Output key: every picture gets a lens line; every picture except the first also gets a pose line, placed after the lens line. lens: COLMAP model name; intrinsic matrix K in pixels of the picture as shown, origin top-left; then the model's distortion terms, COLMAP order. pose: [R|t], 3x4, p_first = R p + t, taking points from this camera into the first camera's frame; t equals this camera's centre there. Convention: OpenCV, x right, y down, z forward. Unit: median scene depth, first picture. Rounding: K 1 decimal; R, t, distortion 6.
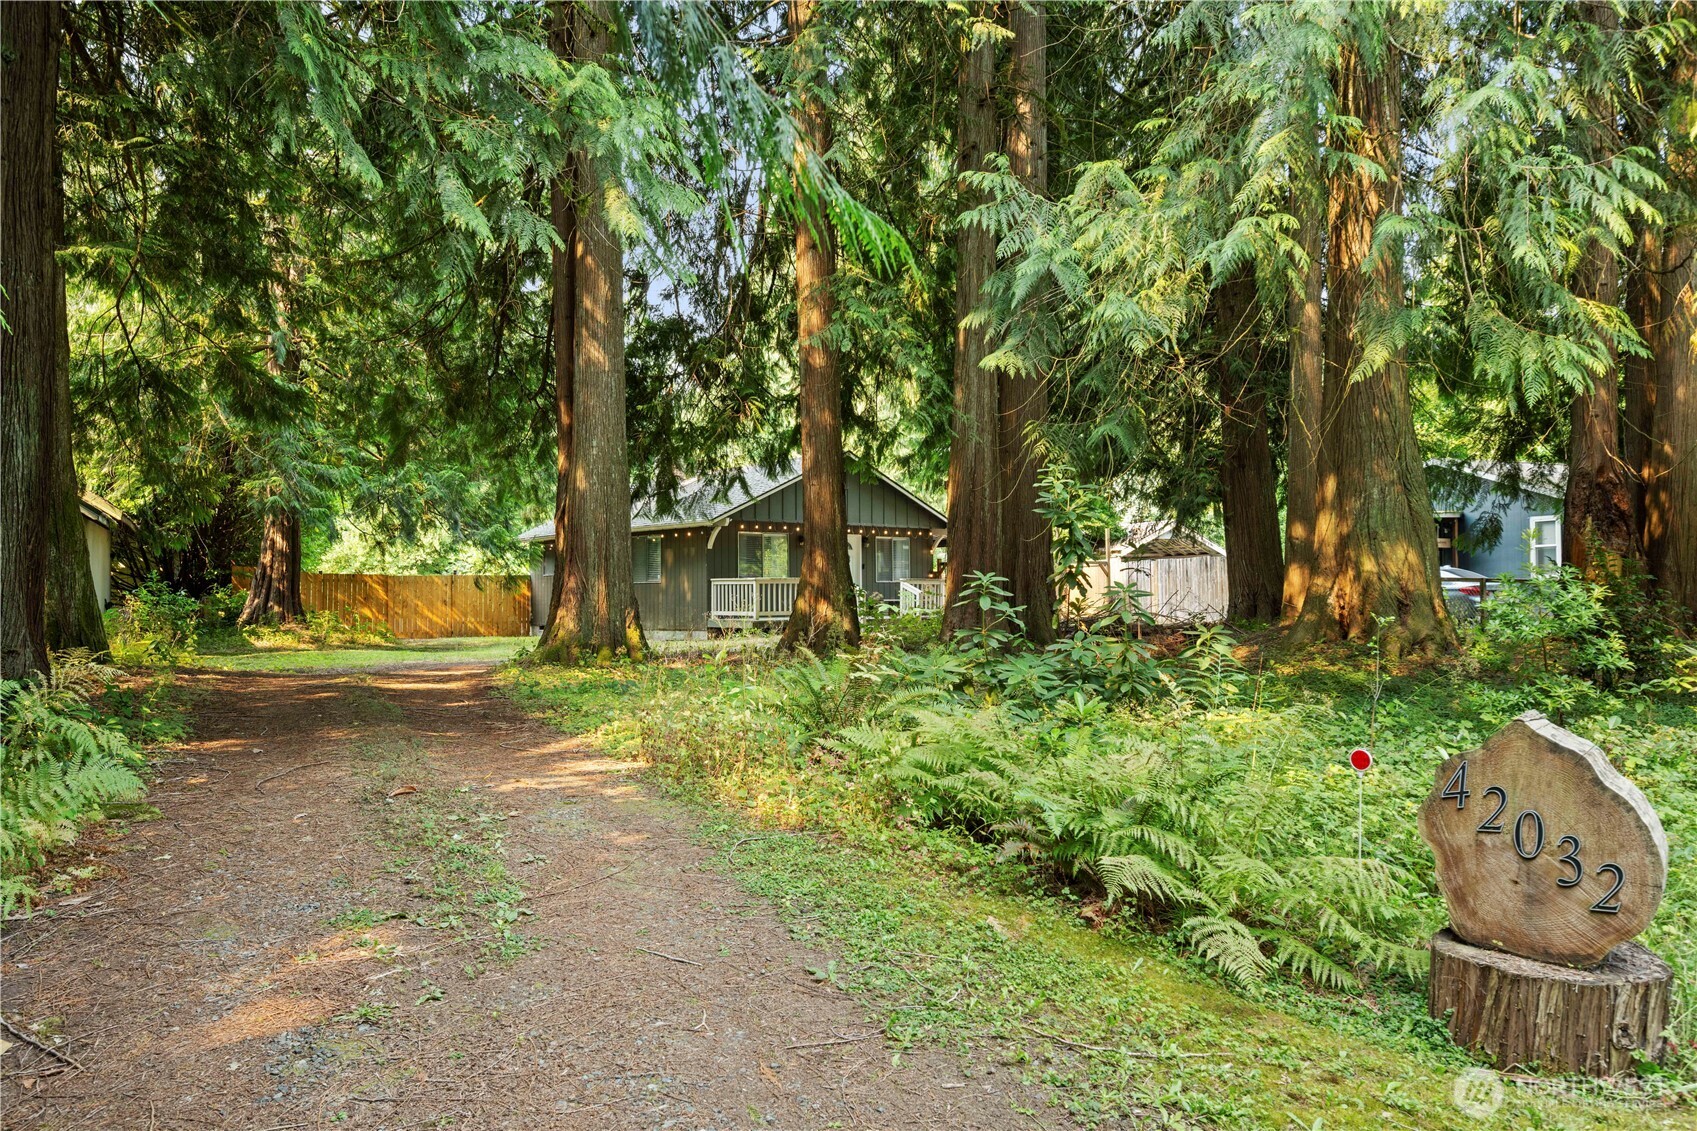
lens RADIAL K [[1182.7, 0, 850.2], [0, 1182.7, 572.9], [0, 0, 1]] dist [0.000964, -0.001177]
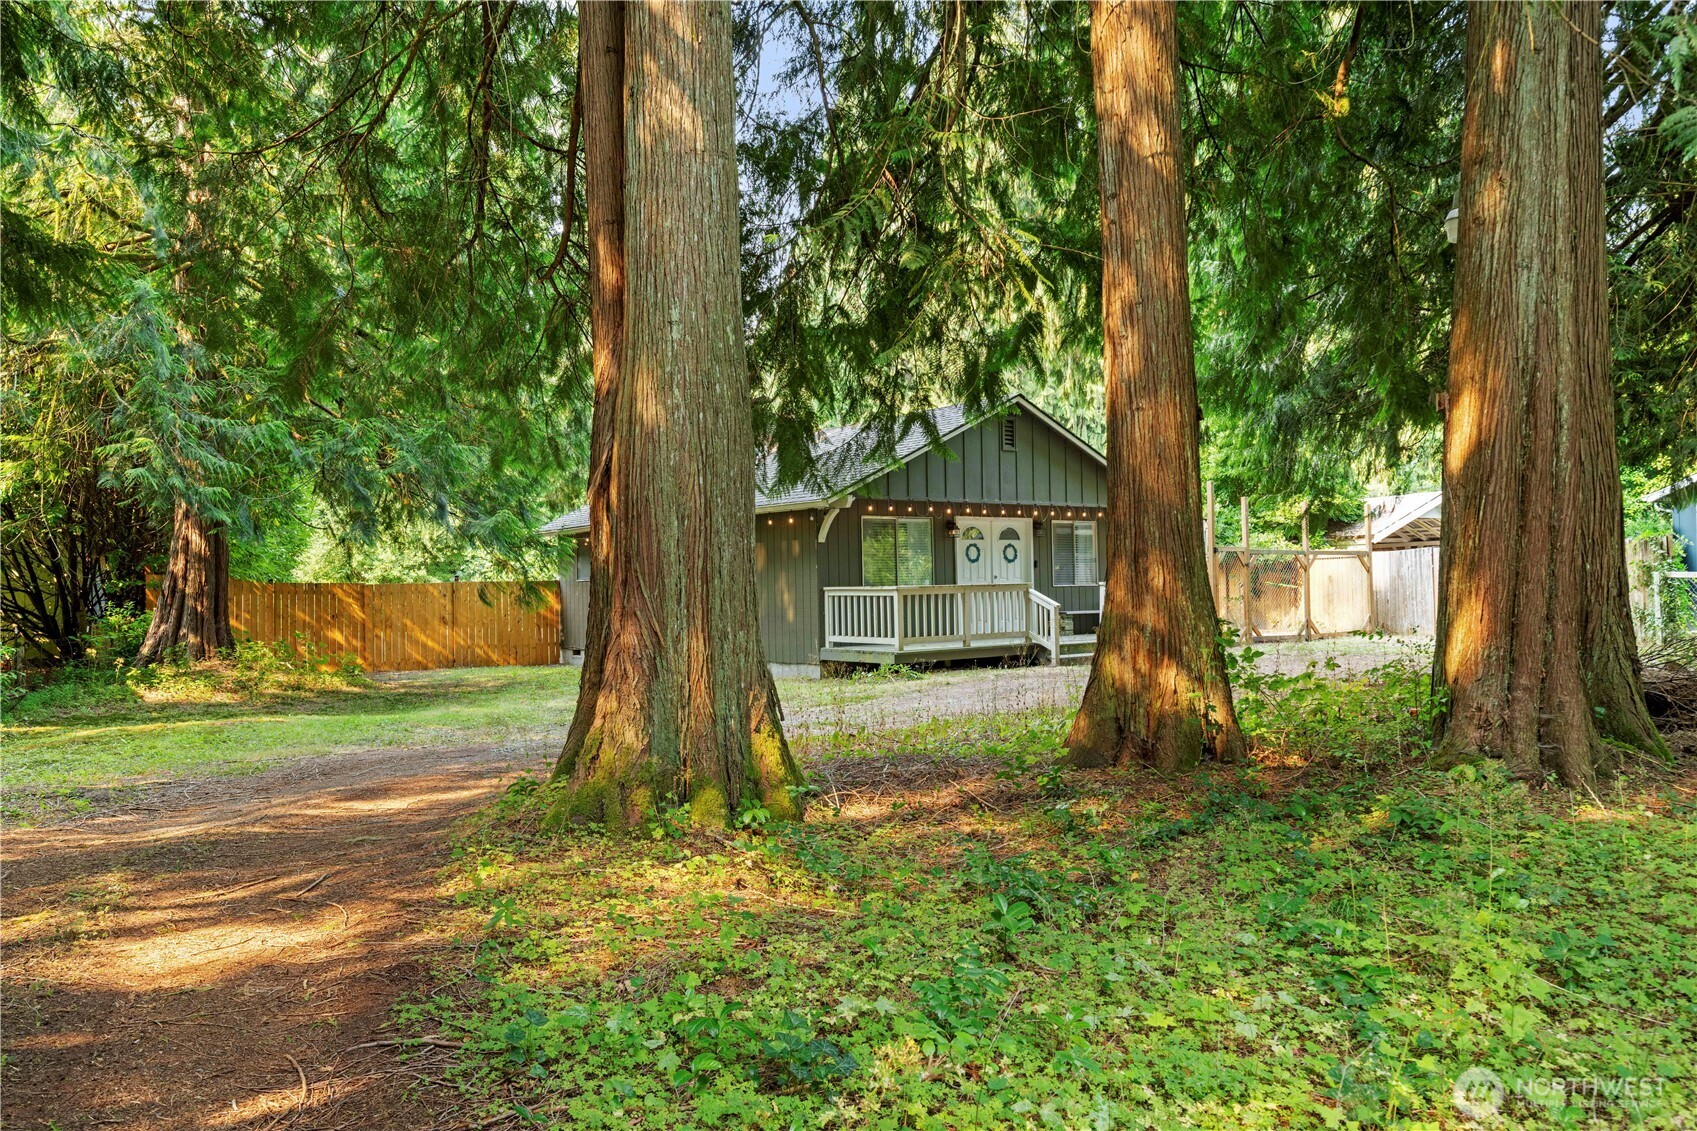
lens RADIAL K [[1273.3, 0, 851.5], [0, 1273.3, 572.6], [0, 0, 1]] dist [-0.006821, 0.001621]
pose [[0.998941, -0.013051, -0.044113, -0.071862], [0.013461, 0.999869, 0.009008, -0.009789], [0.043990, -0.009592, 0.998986, 0.289948]]
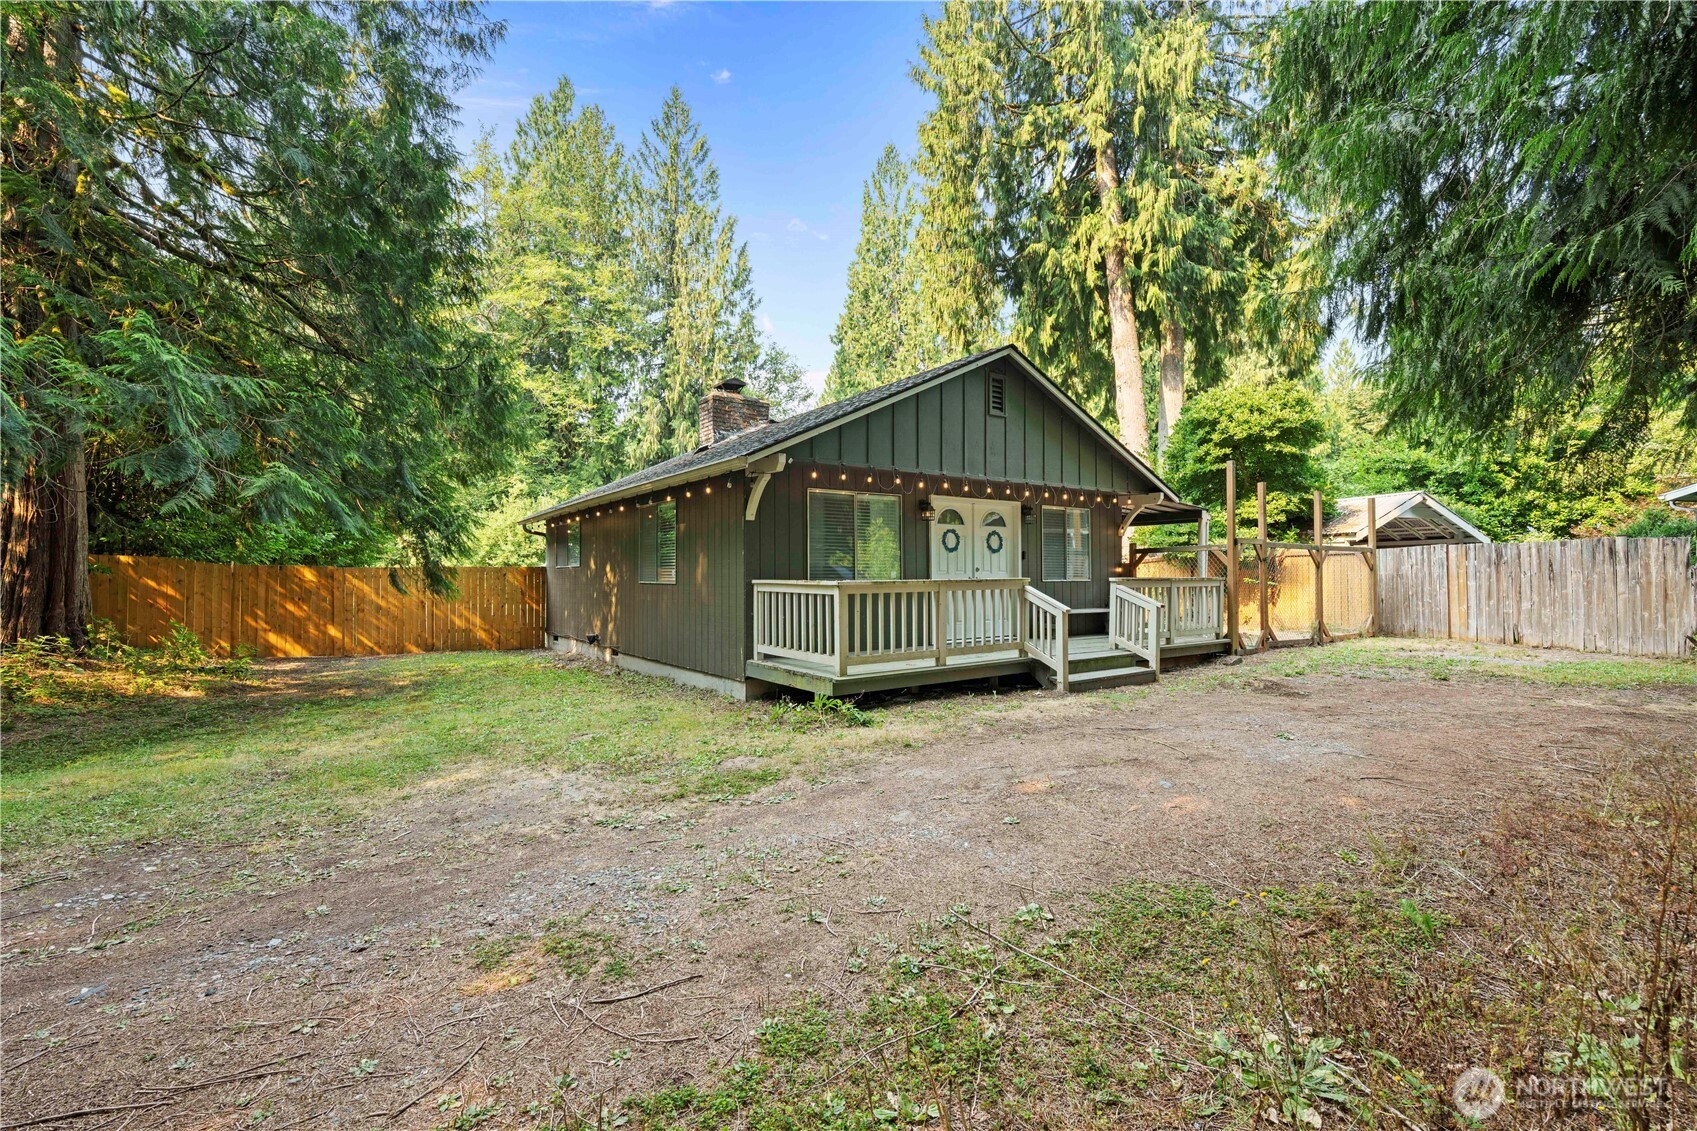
lens RADIAL K [[744.8, 0, 839.3], [0, 744.8, 570.7], [0, 0, 1]] dist [0.001896, 0.000015]
pose [[0.995482, 0.002053, -0.094932, -0.051708], [-0.000590, 0.999881, 0.015441, -0.003972], [0.094952, -0.015315, 0.995364, 0.700829]]
